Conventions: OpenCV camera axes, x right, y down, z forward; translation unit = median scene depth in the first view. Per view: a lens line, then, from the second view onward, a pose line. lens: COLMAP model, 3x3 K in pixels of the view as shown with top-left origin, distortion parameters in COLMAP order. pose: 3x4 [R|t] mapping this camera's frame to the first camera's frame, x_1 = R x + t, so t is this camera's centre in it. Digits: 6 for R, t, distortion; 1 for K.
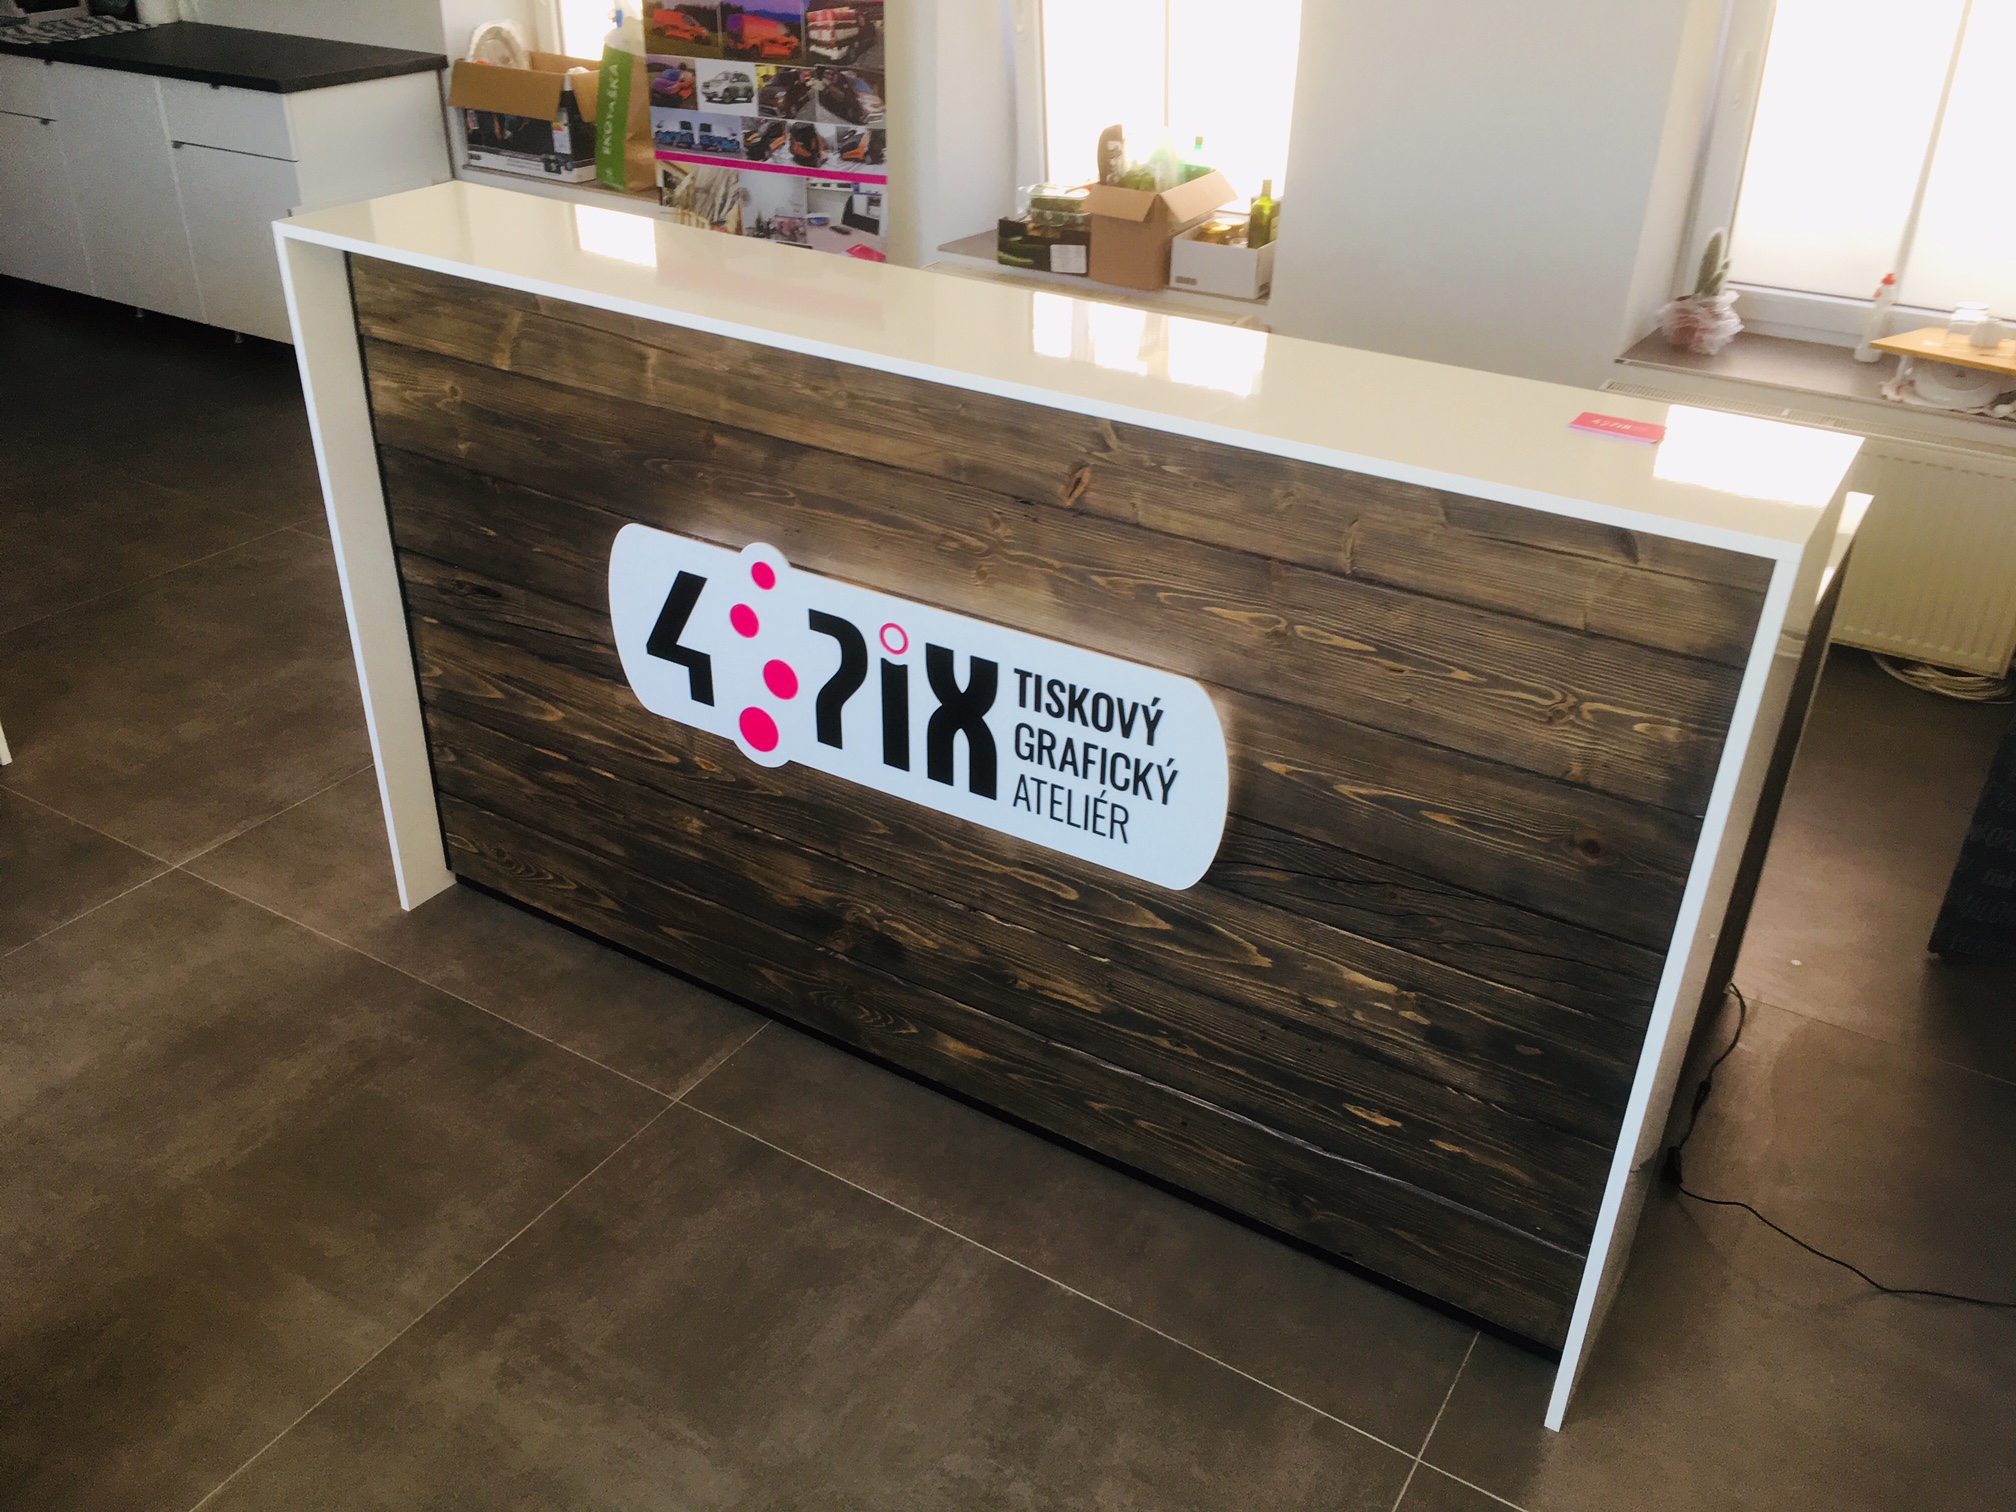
lens RADIAL K [[1733.1, 0, 1008.0], [0, 1733.1, 756.0], [0, 0, 1]] dist [0.113989, -0.188007]
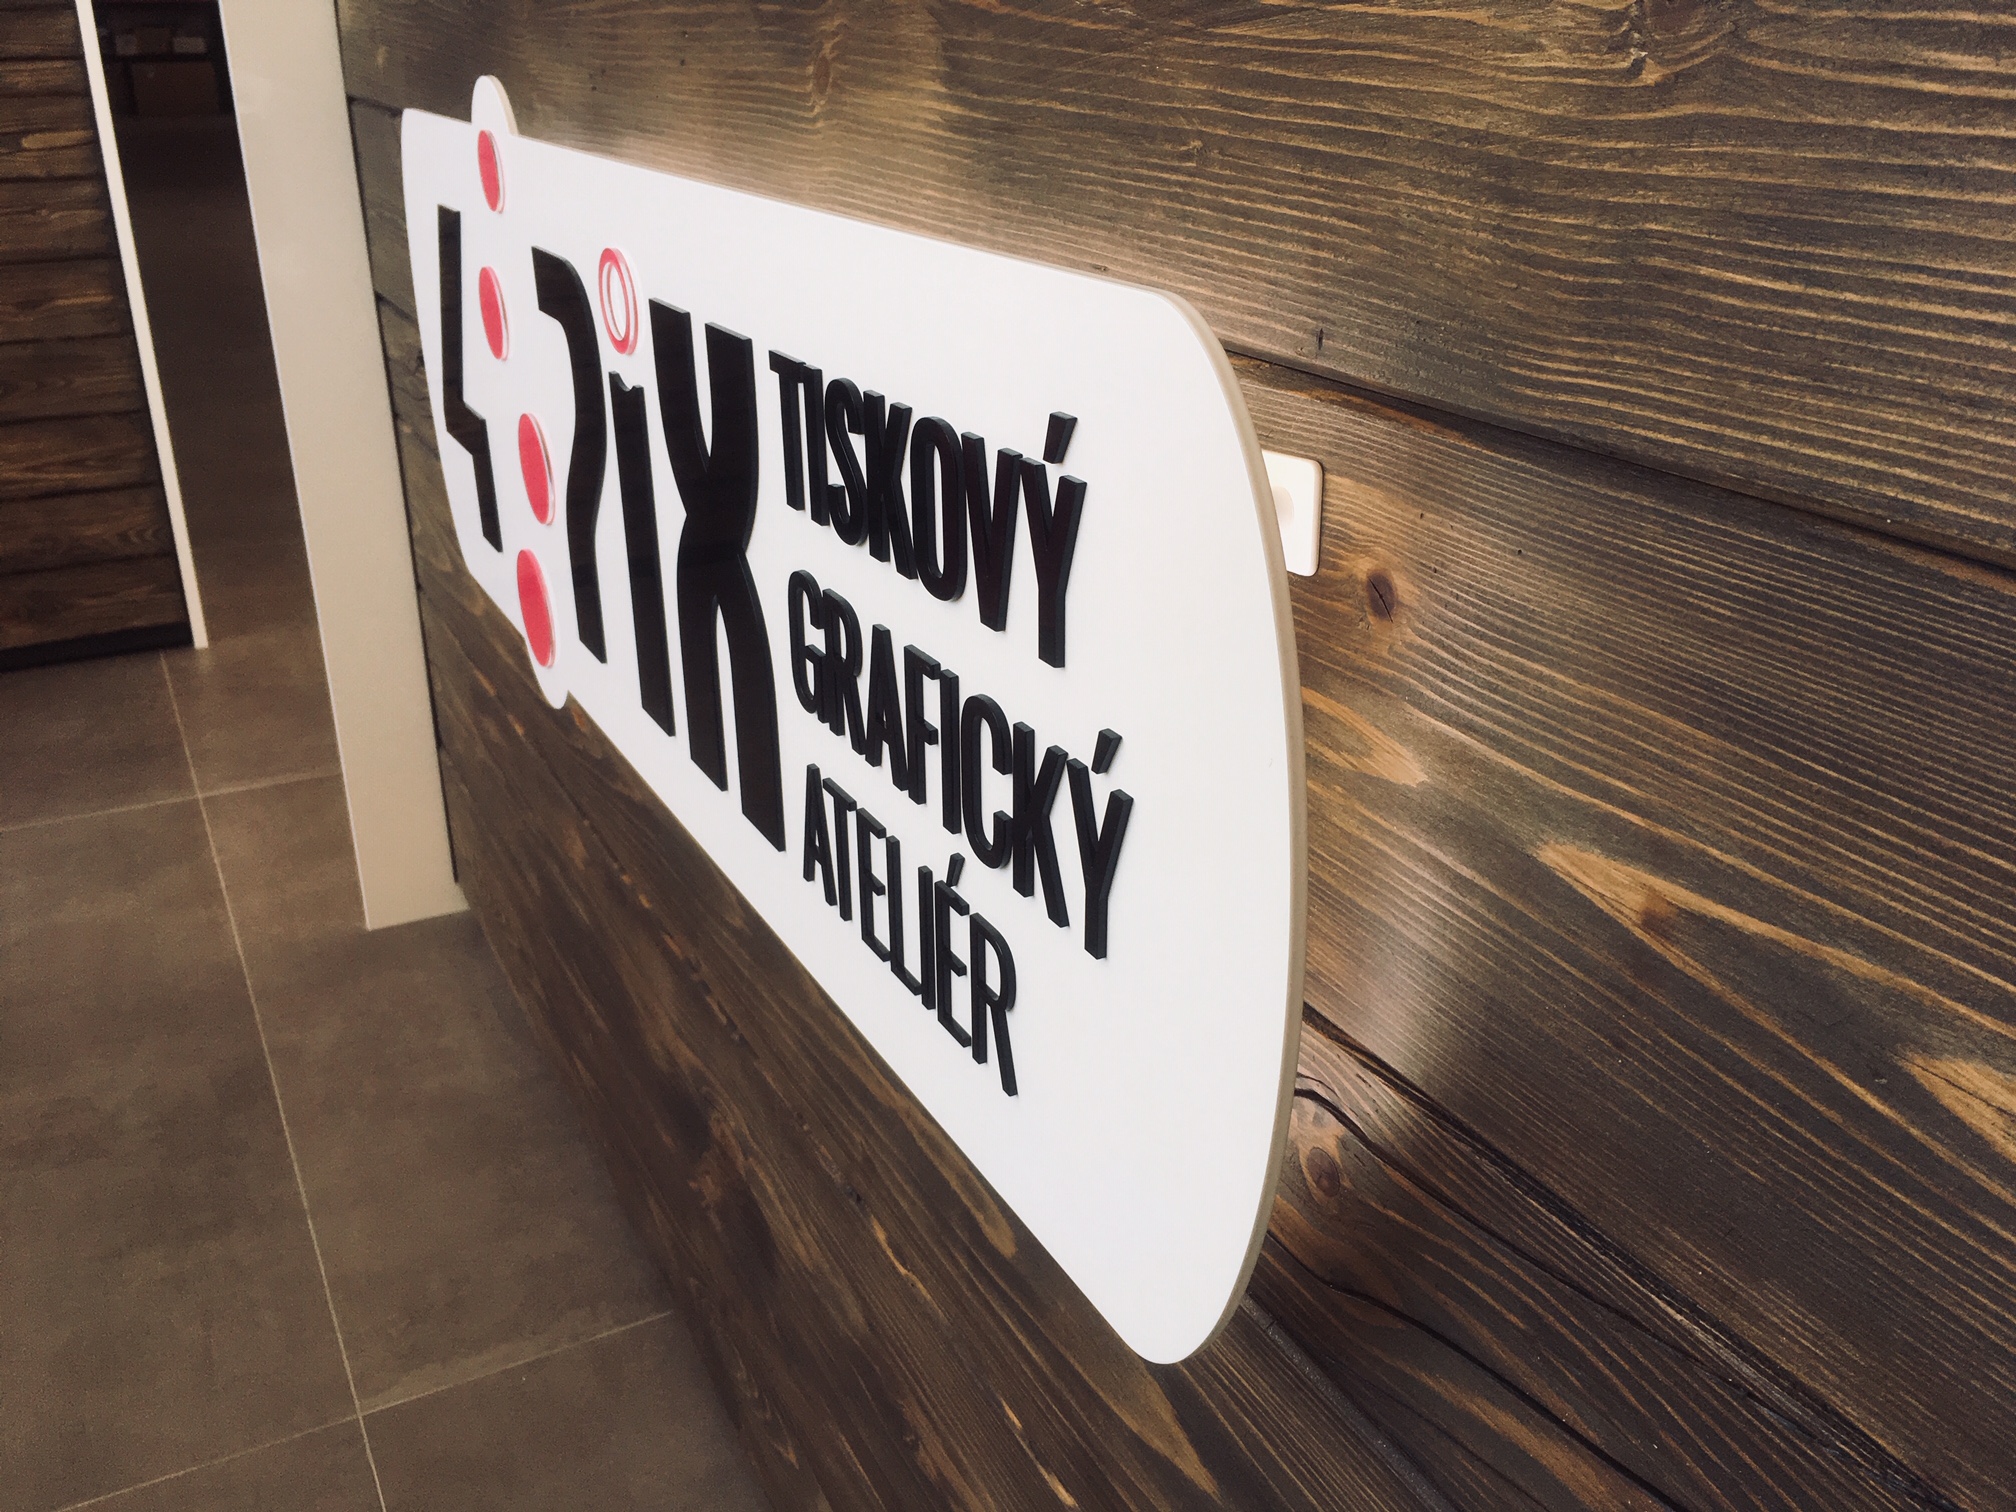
lens RADIAL K [[1733.1, 0, 1008.0], [0, 1733.1, 756.0], [0, 0, 1]] dist [0.113989, -0.188007]
pose [[0.861845, 0.184361, -0.472477, 0.176576], [-0.240093, 0.968901, -0.059889, 0.018815], [0.446742, 0.165054, 0.879306, 0.776144]]
